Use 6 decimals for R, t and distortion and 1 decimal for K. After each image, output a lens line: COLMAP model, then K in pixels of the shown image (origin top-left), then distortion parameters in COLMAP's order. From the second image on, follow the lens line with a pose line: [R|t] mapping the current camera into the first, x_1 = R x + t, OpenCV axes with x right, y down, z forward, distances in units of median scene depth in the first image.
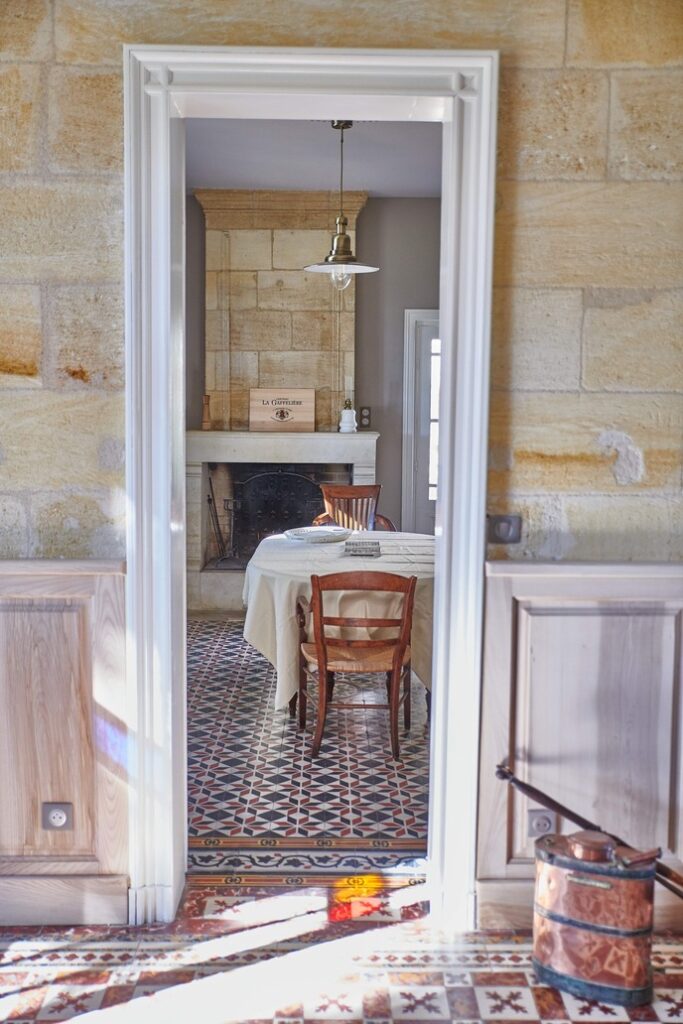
lens RADIAL K [[1121.4, 0, 341.5], [0, 1121.4, 511.1], [0, 0, 1]] dist [-0.010692, 0.000000]
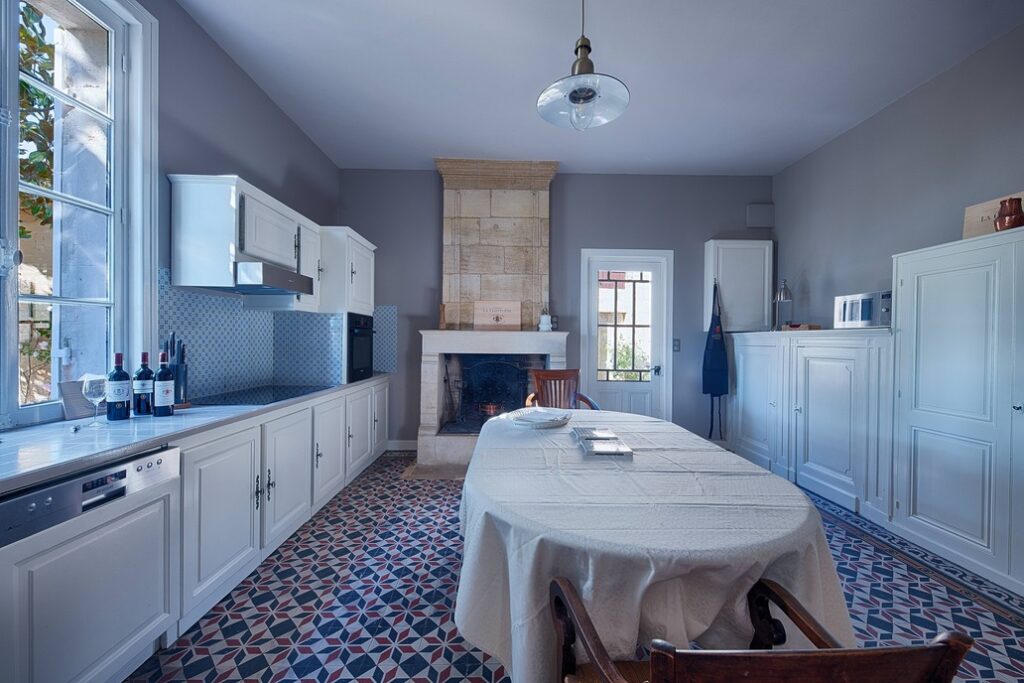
lens RADIAL K [[398.0, 0, 514.8], [0, 398.0, 343.3], [0, 0, 1]] dist [0.000819, 0.000011]
pose [[0.999849, -0.000843, 0.017338, -0.039885], [0.002390, 0.995996, -0.089371, -0.011922], [-0.017193, 0.089399, 0.995847, 0.511886]]
